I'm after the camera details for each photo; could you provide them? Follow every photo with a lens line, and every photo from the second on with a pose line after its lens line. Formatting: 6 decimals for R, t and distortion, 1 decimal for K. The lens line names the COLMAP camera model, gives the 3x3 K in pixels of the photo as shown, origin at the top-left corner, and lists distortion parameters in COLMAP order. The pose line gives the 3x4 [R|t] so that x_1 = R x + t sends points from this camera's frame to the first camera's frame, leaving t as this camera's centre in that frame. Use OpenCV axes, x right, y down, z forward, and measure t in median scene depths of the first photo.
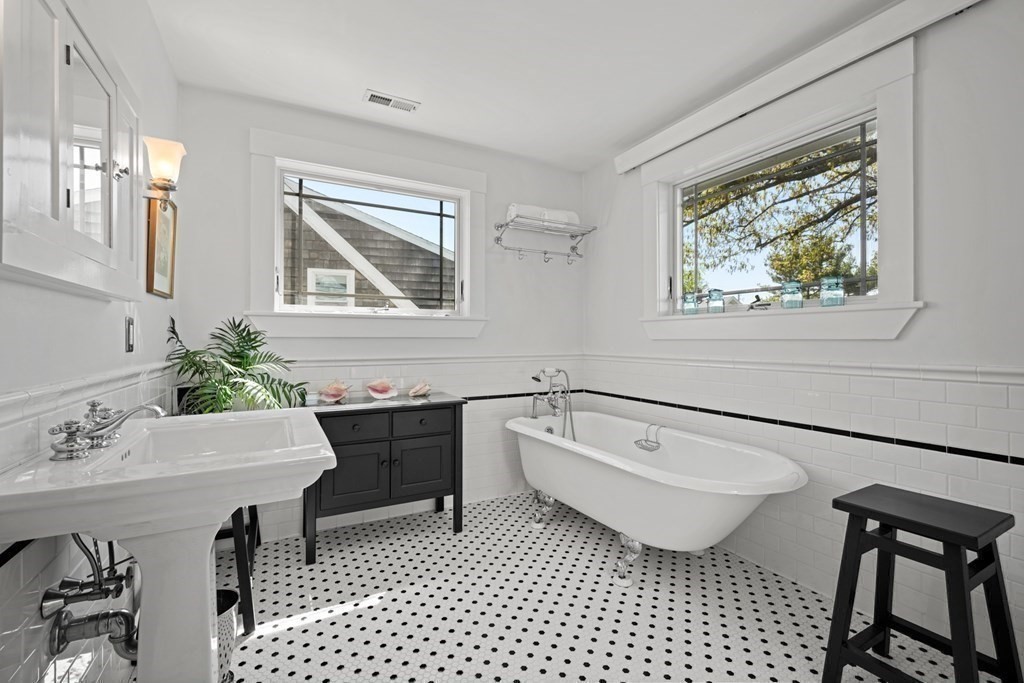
lens RADIAL K [[430.3, 0, 511.3], [0, 430.3, 339.6], [0, 0, 1]] dist [-0.000314, -0.000220]
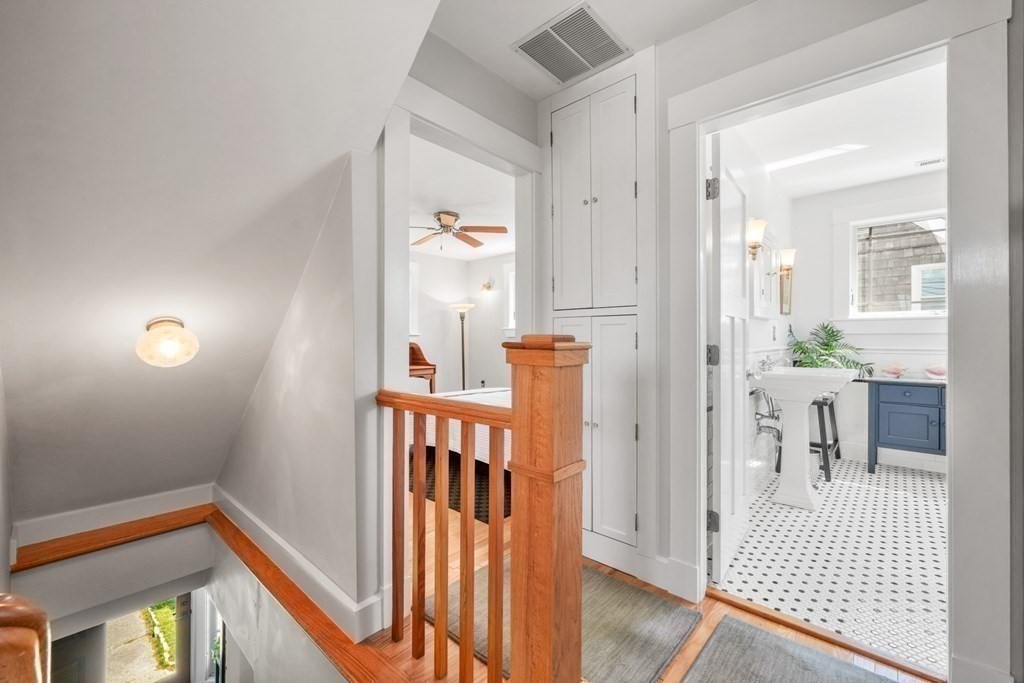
lens RADIAL K [[430.3, 0, 511.3], [0, 430.3, 339.6], [0, 0, 1]] dist [-0.000314, -0.000220]
pose [[0.332363, -0.001644, -0.943150, 0.575439], [0.003233, 0.999995, -0.000604, 0.014094], [0.943146, -0.002848, 0.332366, -0.766793]]
